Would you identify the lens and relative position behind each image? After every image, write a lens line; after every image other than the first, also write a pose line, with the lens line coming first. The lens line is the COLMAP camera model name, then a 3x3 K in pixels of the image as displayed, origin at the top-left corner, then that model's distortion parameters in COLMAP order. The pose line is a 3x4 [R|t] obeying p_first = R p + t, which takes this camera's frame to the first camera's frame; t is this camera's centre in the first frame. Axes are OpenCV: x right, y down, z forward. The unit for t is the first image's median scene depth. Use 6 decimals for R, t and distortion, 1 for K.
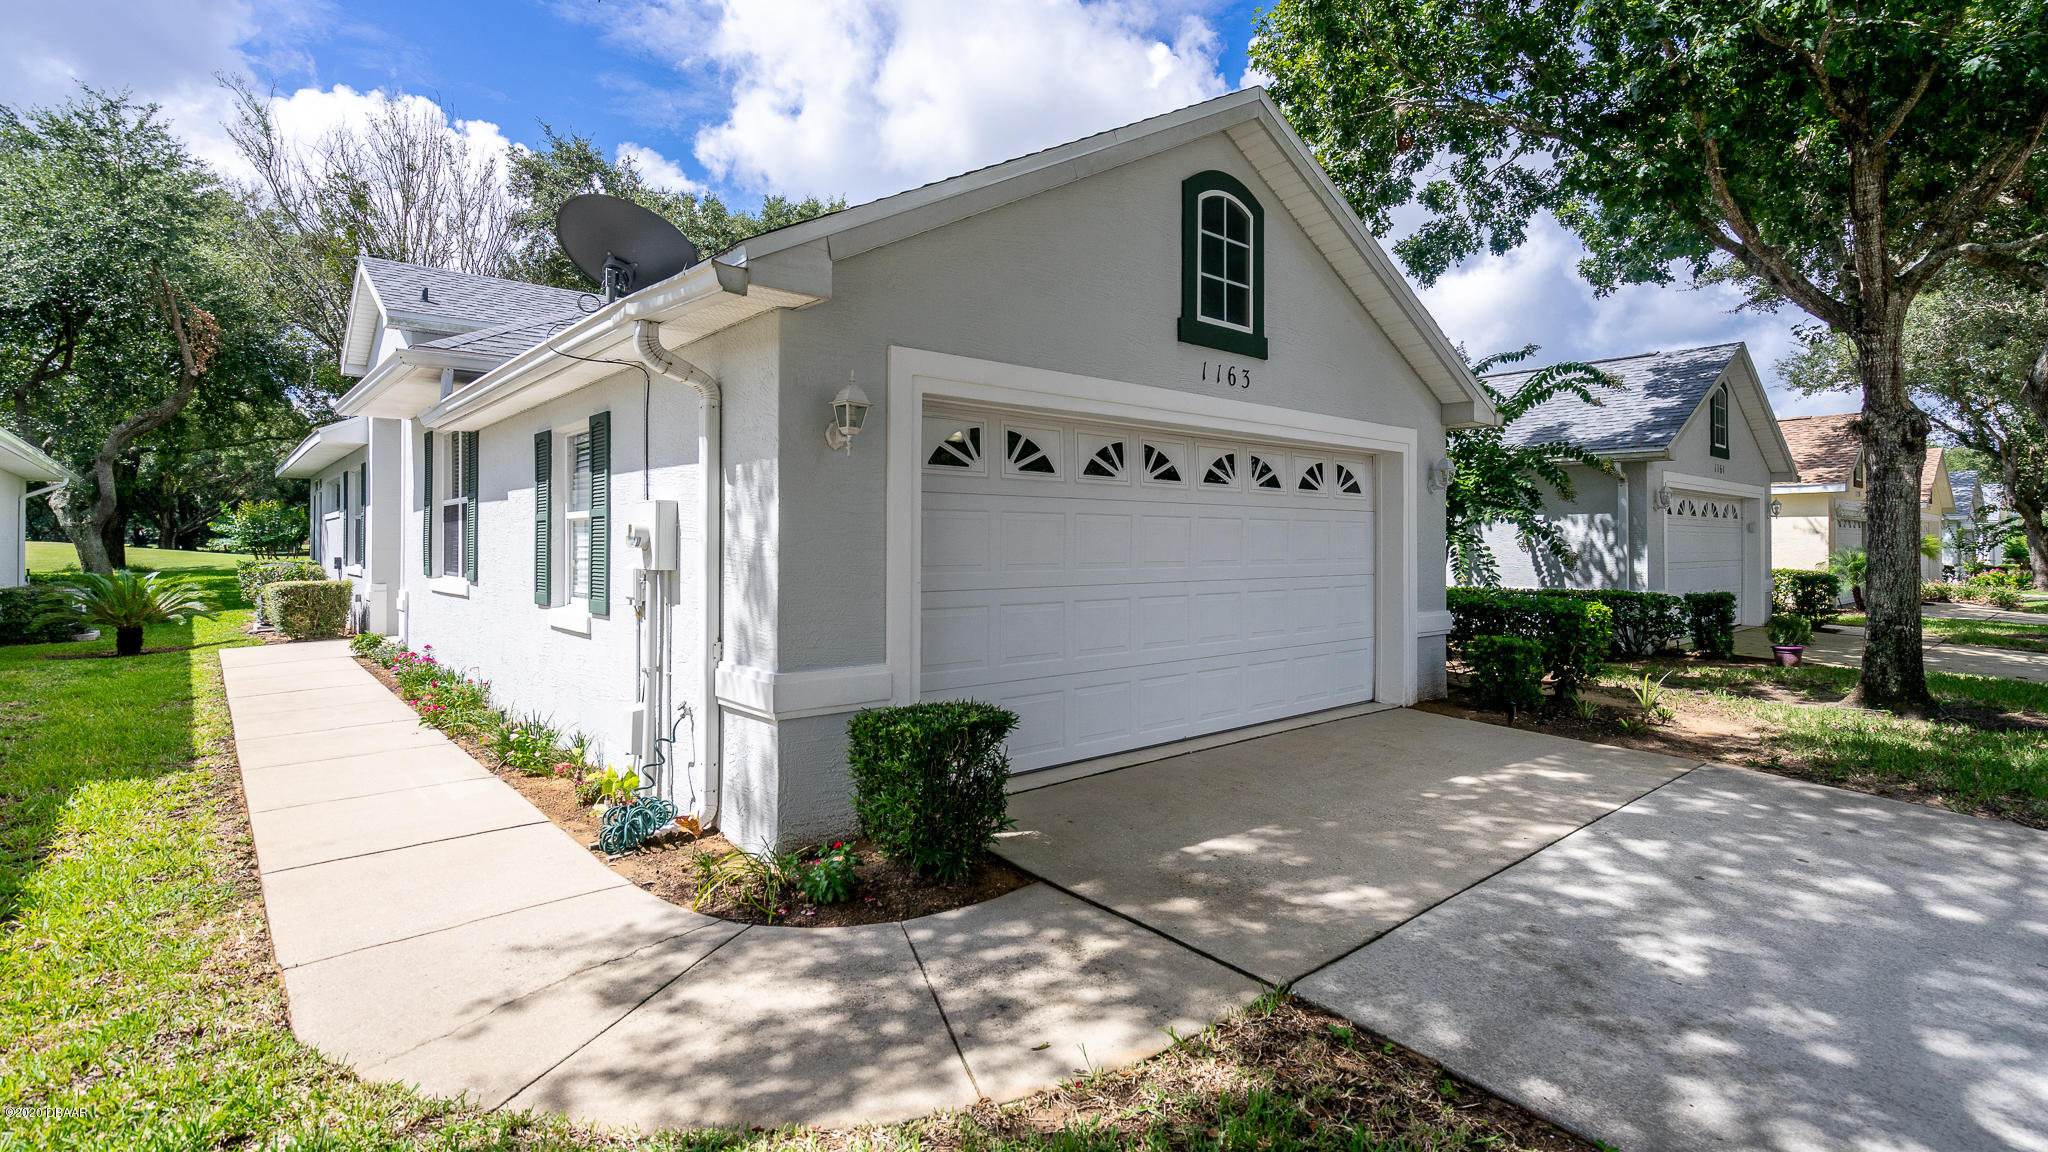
lens RADIAL K [[944.9, 0, 1006.3], [0, 944.9, 536.1], [0, 0, 1]] dist [-0.001461, 0.001706]
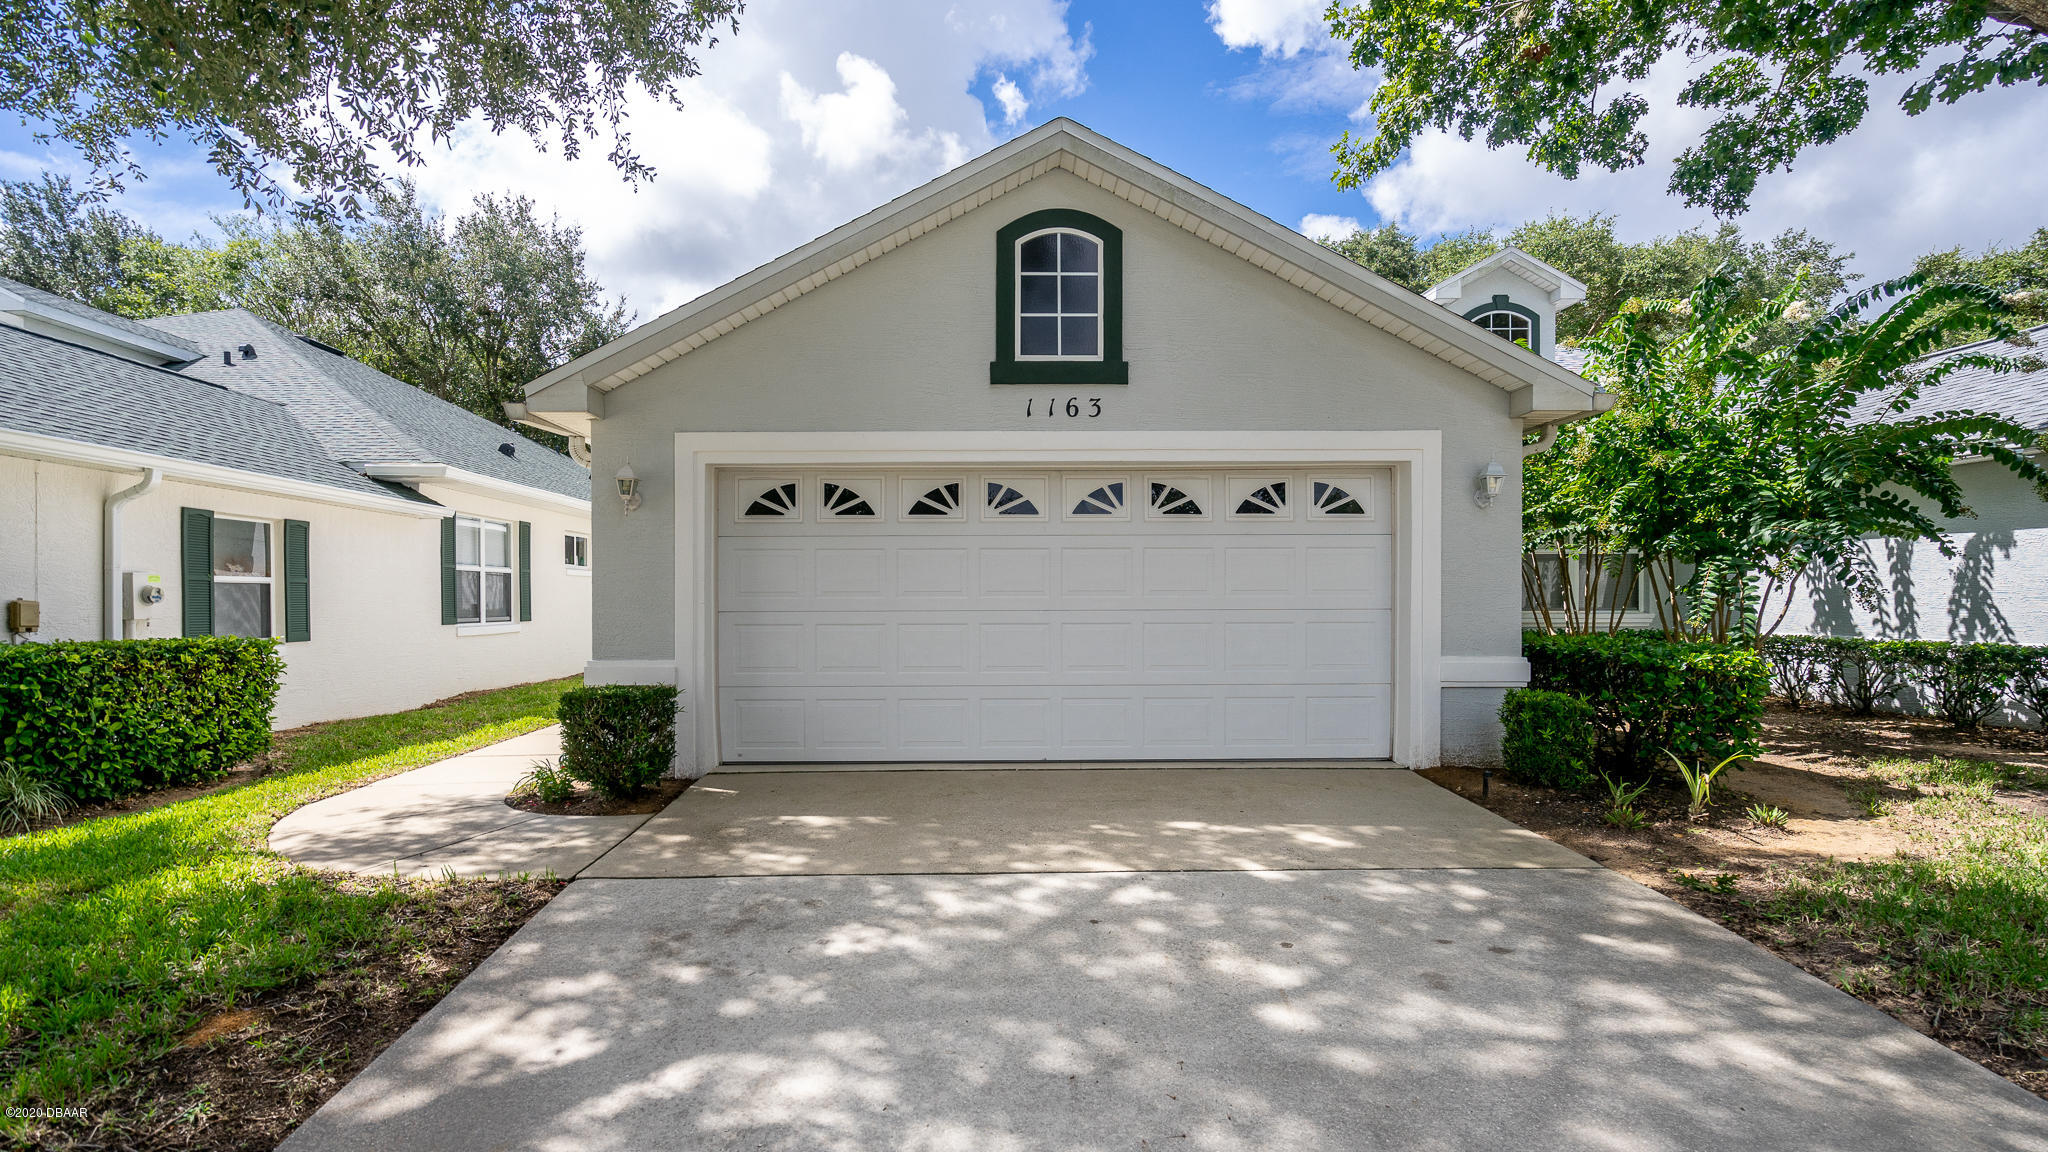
lens RADIAL K [[944.9, 0, 976.2], [0, 944.9, 609.5], [0, 0, 1]] dist [-0.001461, 0.001706]
pose [[0.764548, 0.000832, -0.644566, 0.984007], [0.008974, 0.999889, 0.011935, 0.041123], [0.644504, -0.014909, 0.764455, 0.190722]]
